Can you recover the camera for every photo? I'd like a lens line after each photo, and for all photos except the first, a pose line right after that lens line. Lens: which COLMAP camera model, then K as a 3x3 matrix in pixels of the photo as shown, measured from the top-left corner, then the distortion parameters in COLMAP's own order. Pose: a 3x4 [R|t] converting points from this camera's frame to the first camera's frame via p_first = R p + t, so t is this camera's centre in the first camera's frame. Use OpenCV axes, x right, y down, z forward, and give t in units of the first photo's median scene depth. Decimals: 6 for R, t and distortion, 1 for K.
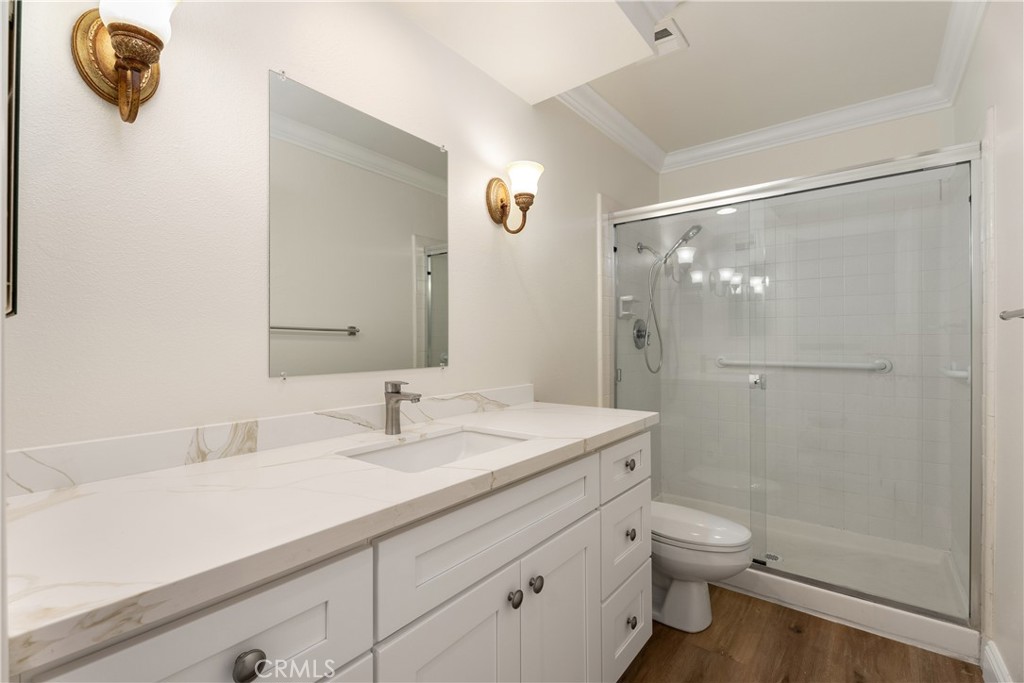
lens RADIAL K [[457.3, 0, 515.9], [0, 457.3, 340.2], [0, 0, 1]] dist [-0.000816, -0.000060]
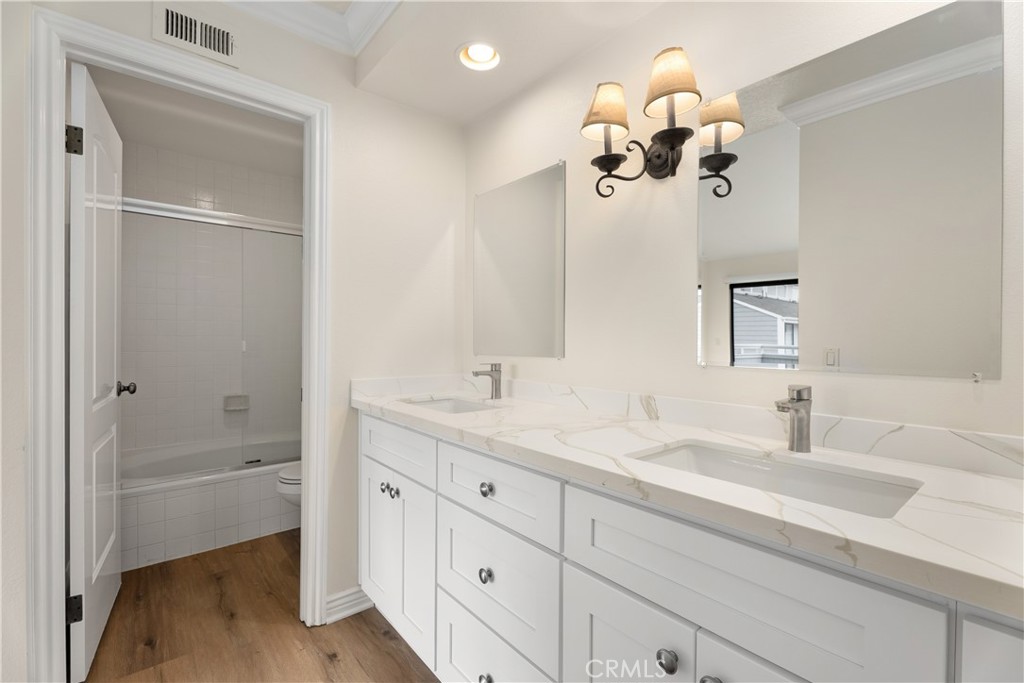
lens RADIAL K [[457.3, 0, 516.2], [0, 457.3, 342.1], [0, 0, 1]] dist [-0.000816, -0.000060]
pose [[-0.206783, 0.012742, -0.978304, 1.071675], [0.006202, 0.999912, 0.011713, 0.010542], [0.978367, -0.003645, -0.206844, 1.348803]]
